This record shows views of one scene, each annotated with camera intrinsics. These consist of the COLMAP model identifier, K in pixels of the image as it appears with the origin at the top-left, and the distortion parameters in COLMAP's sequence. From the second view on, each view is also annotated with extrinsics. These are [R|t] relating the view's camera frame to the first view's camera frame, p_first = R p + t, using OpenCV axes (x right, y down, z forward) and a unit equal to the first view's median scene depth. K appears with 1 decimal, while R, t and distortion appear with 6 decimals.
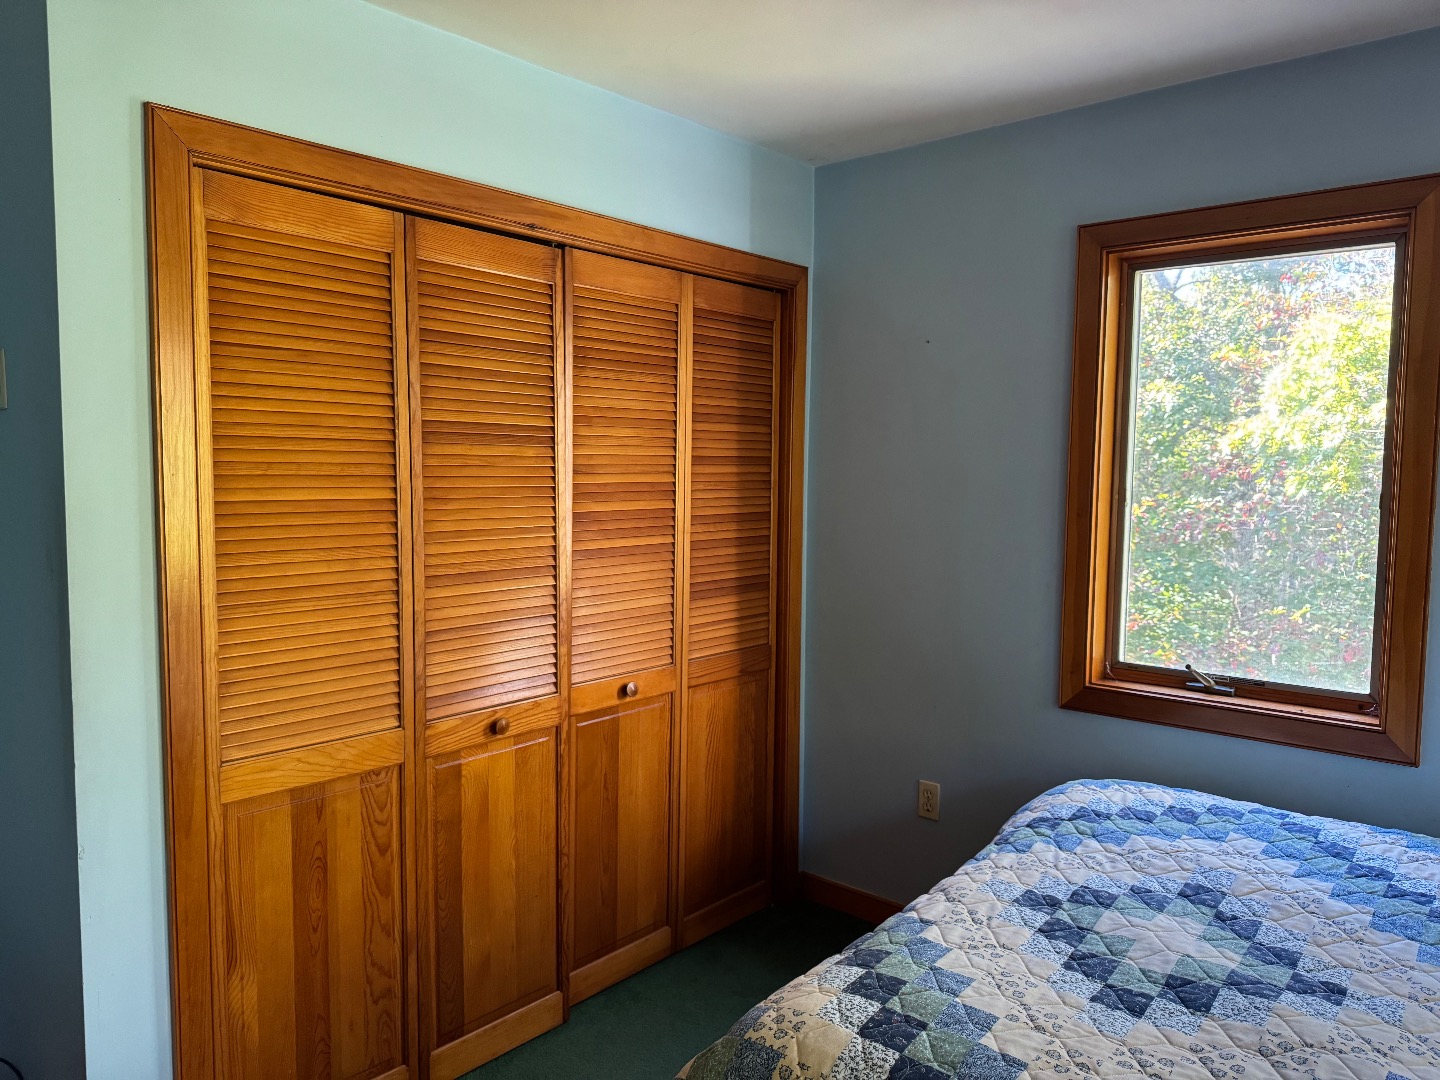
lens RADIAL K [[1017.3, 0, 713.1], [0, 1017.3, 542.4], [0, 0, 1]] dist [0.131070, -0.230225]
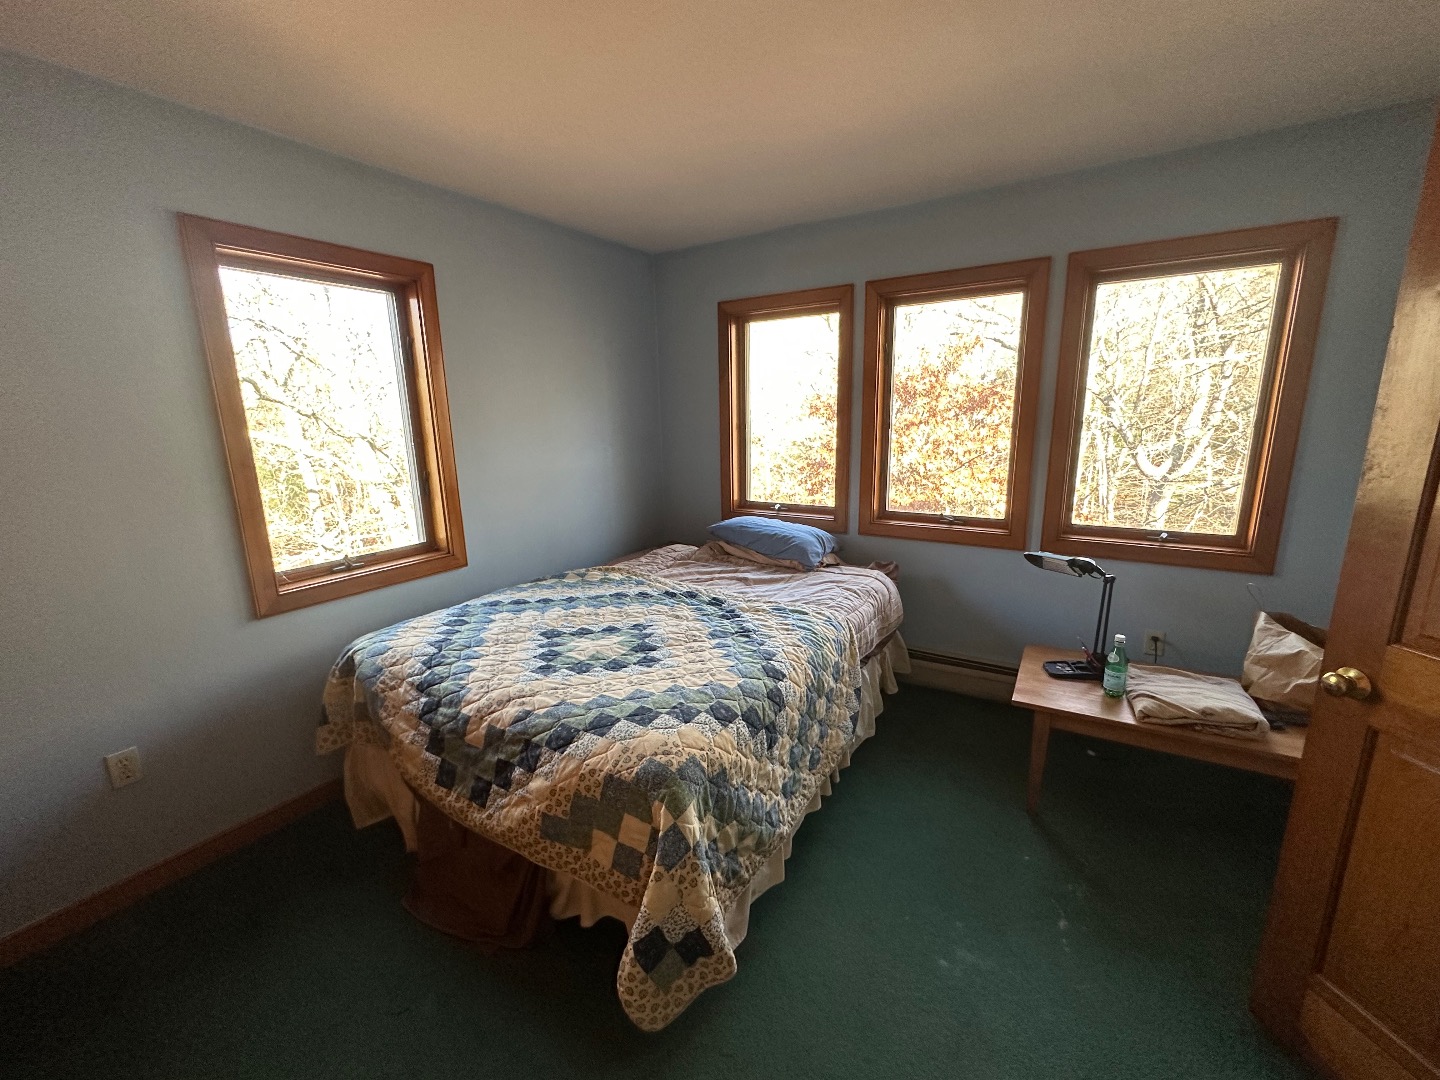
lens RADIAL K [[578.3, 0, 720.0], [0, 578.3, 540.0], [0, 0, 1]] dist [-0.000223, -0.000009]
pose [[-0.152098, -0.220611, 0.963430, -0.607272], [0.092589, 0.967304, 0.236116, -0.072909], [-0.984019, 0.125116, -0.126699, 0.762301]]
